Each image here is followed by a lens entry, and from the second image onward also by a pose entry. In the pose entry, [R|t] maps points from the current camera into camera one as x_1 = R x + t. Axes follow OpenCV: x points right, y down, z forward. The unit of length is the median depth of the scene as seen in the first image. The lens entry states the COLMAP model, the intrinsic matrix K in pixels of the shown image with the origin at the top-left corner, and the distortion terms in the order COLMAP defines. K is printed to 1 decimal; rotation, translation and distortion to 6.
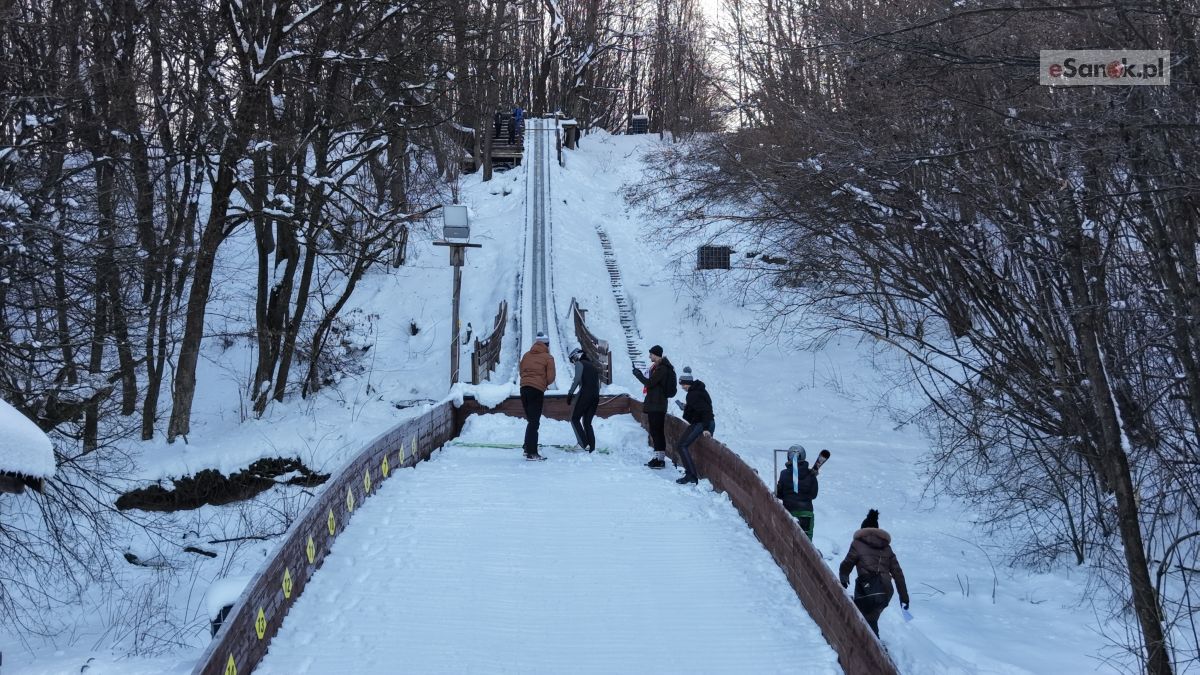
lens RADIAL K [[1573.7, 0, 600.0], [0, 1573.7, 337.5], [0, 0, 1]] dist [0.243858, -0.942419]
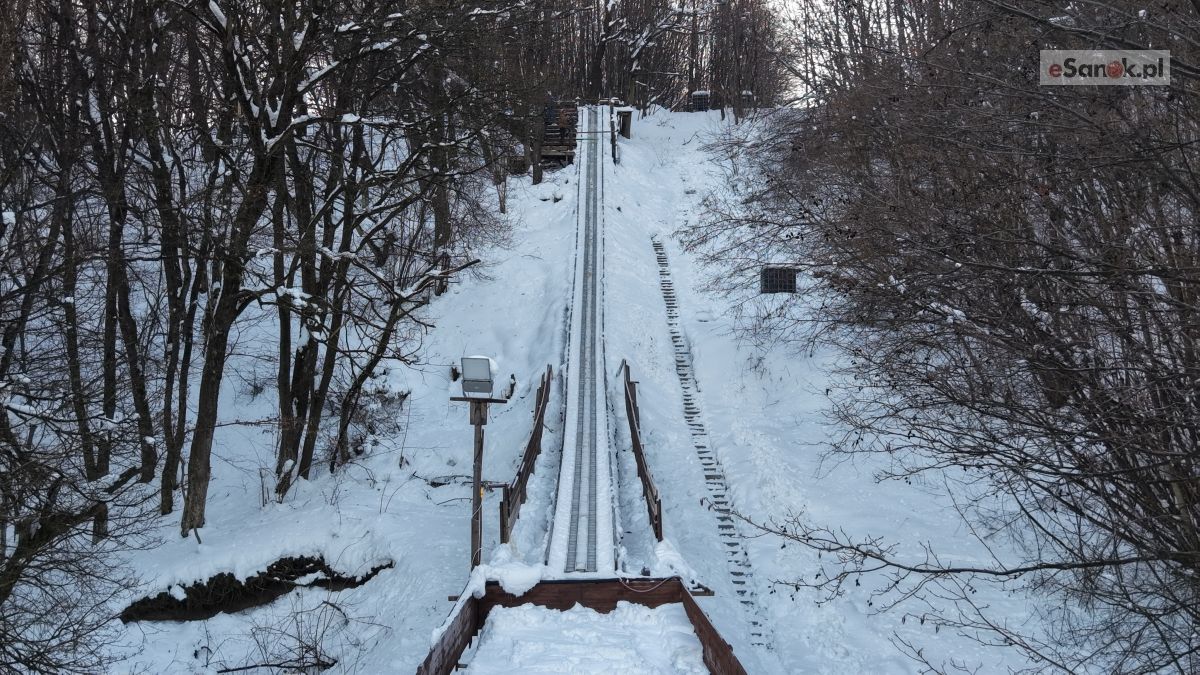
lens RADIAL K [[1573.7, 0, 600.0], [0, 1573.7, 337.5], [0, 0, 1]] dist [0.243858, -0.942419]
pose [[0.999185, -0.004159, -0.040156, 0.005695], [0.005895, 0.999049, 0.043199, -0.074217], [0.039938, -0.043401, 0.998259, 0.085777]]
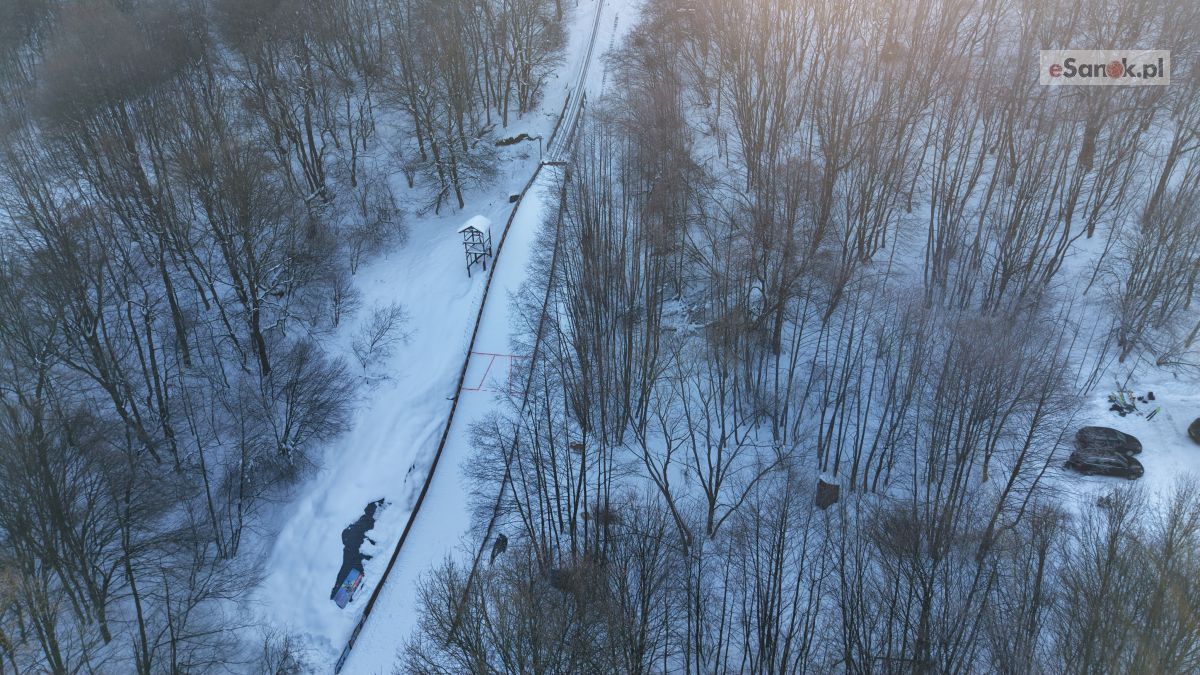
lens RADIAL K [[788.3, 0, 600.0], [0, 788.3, 337.5], [0, 0, 1]] dist [0.119091, -0.124039]
pose [[0.984829, 0.081482, -0.153210, 0.422870], [0.023295, 0.812832, 0.582033, -0.757402], [0.171959, -0.576771, 0.798602, -1.211573]]
